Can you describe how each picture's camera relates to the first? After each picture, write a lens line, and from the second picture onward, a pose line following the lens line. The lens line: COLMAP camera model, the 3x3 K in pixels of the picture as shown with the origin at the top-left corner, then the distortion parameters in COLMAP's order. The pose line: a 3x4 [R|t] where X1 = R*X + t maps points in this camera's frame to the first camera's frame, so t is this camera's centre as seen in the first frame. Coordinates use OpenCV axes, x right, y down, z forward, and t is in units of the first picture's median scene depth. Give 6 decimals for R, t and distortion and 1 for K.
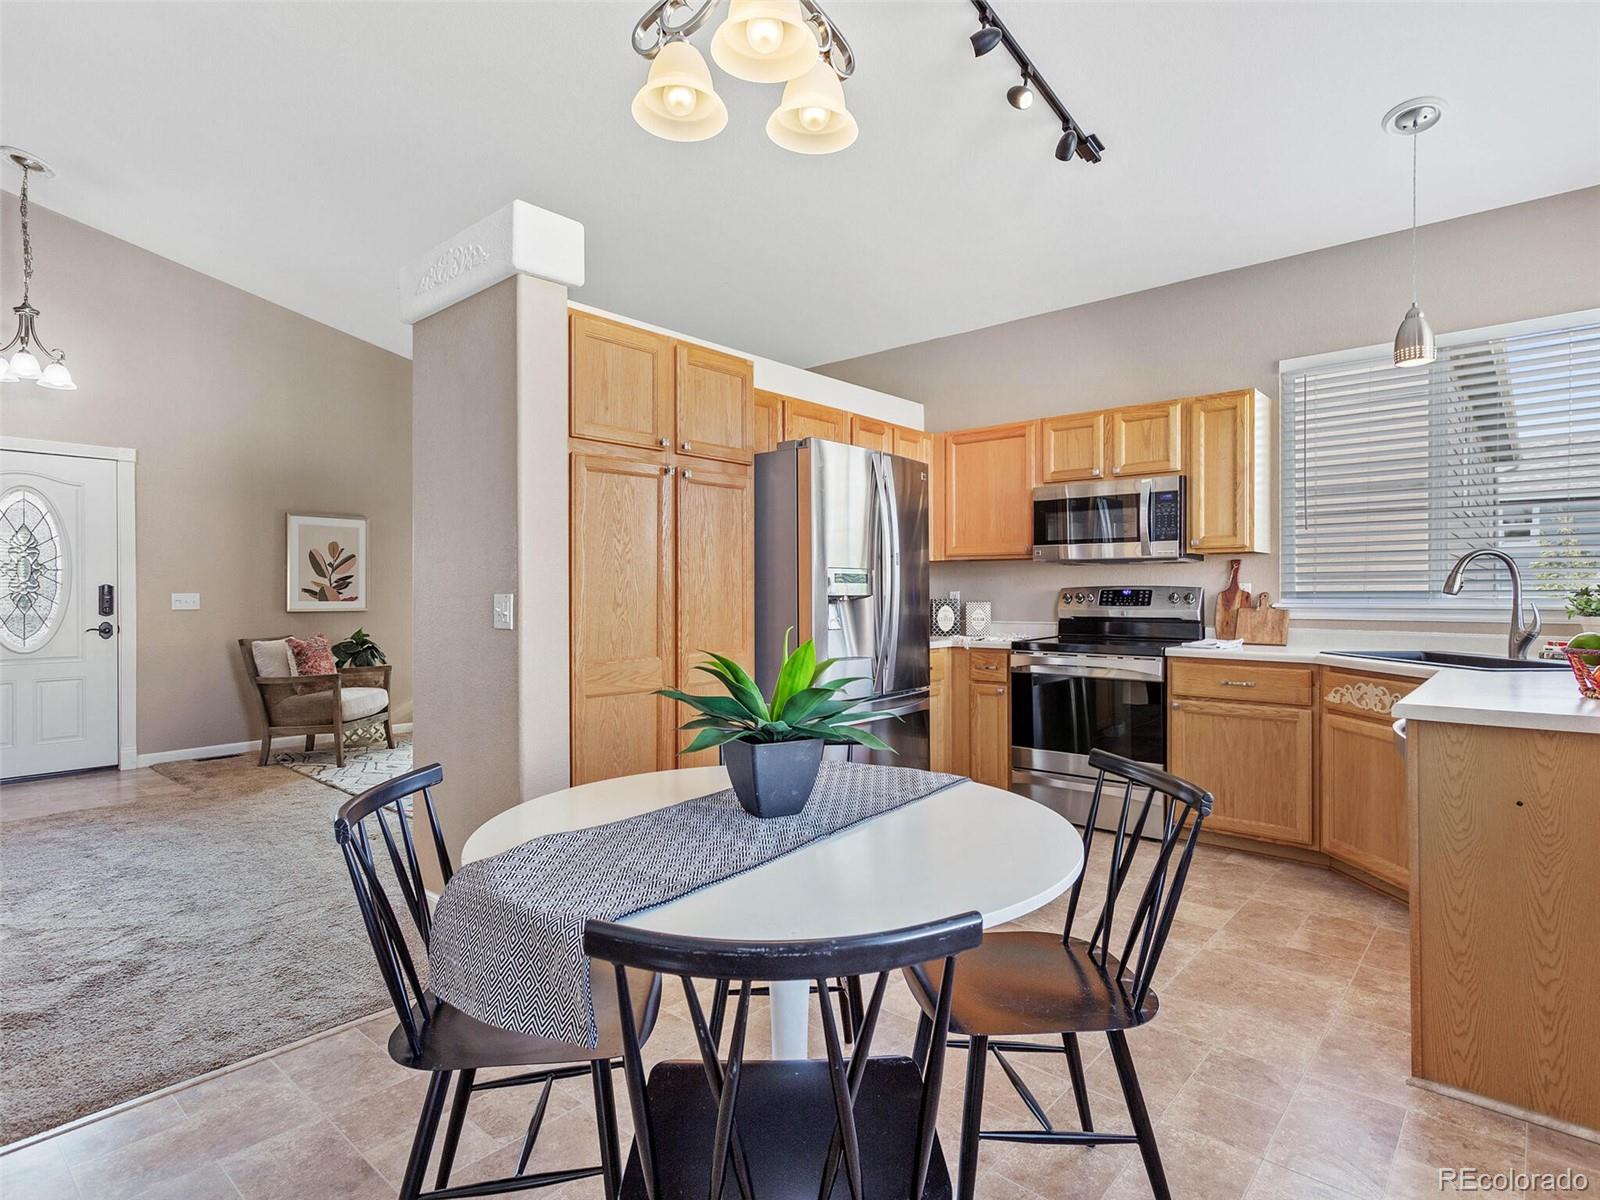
lens RADIAL K [[851.6, 0, 808.0], [0, 851.6, 599.7], [0, 0, 1]] dist [0.005384, -0.000719]
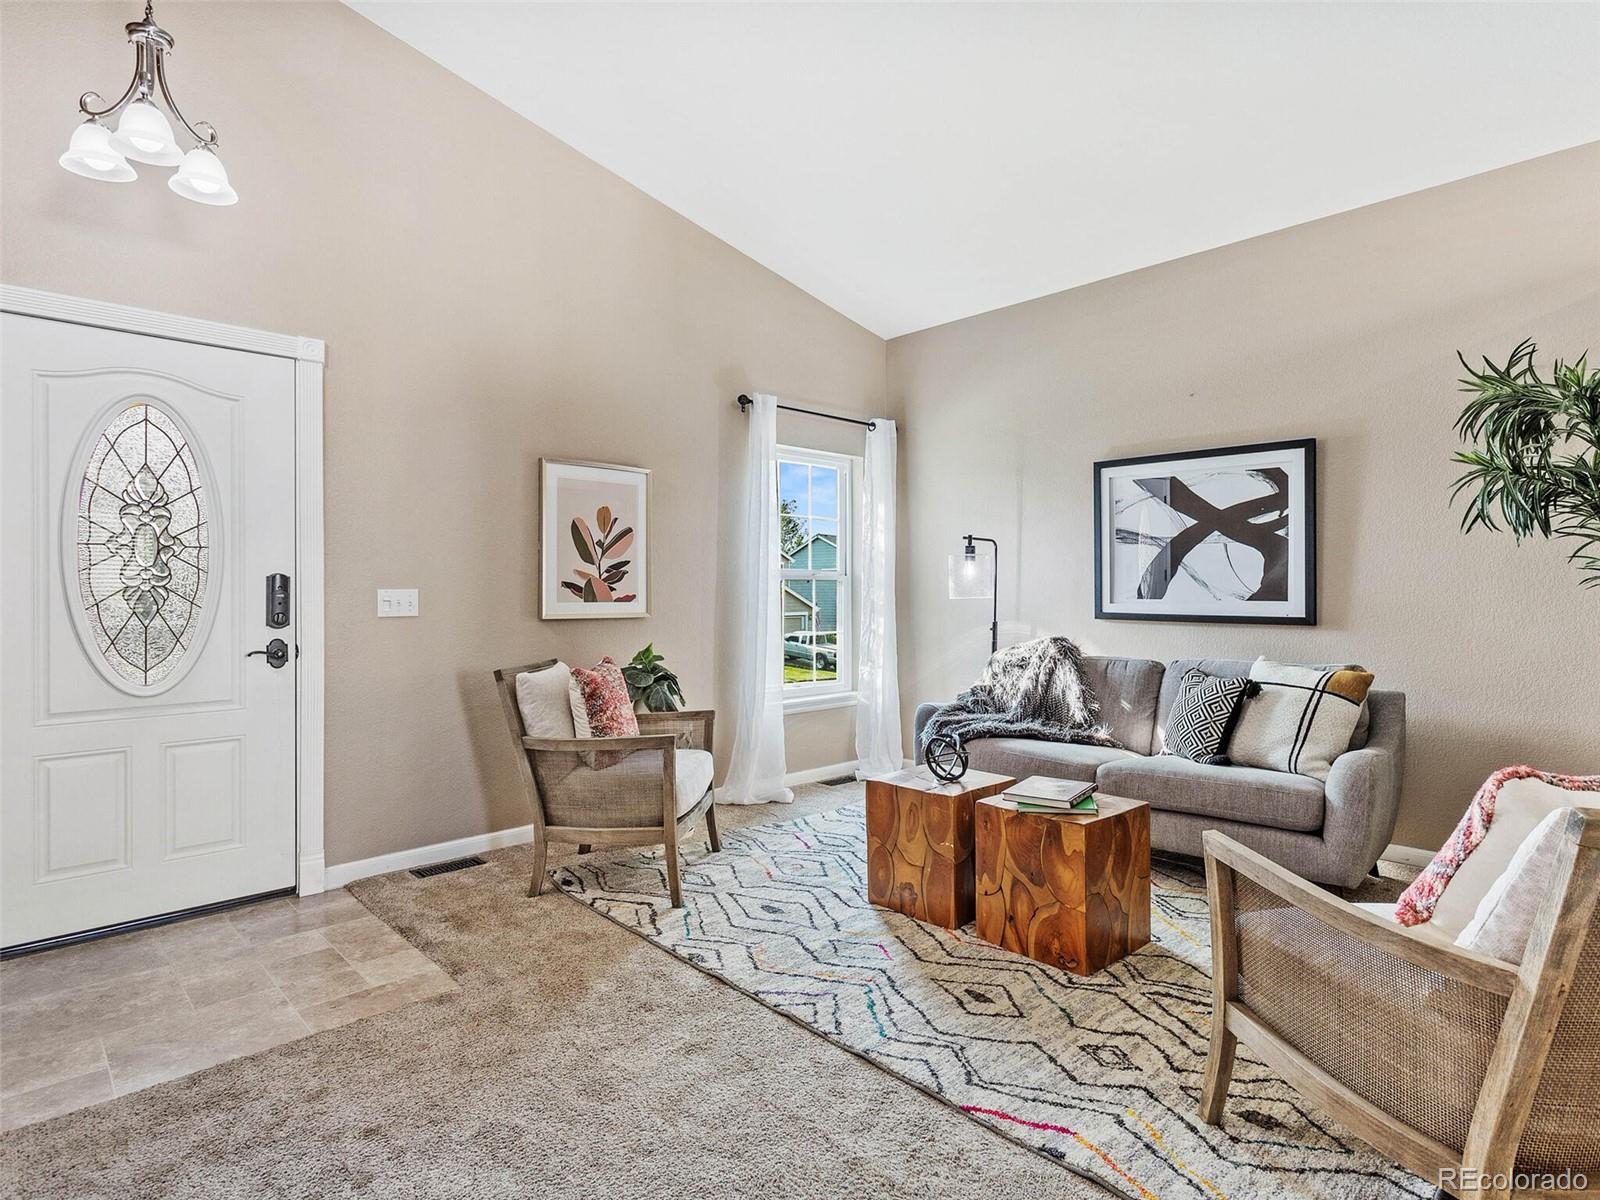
lens RADIAL K [[851.6, 0, 793.6], [0, 851.6, 592.6], [0, 0, 1]] dist [0.005384, -0.000719]
pose [[0.994829, -0.000499, -0.101558, -0.409435], [-0.000096, 0.999983, -0.005849, -0.001624], [0.101559, 0.005828, 0.994812, 0.454854]]
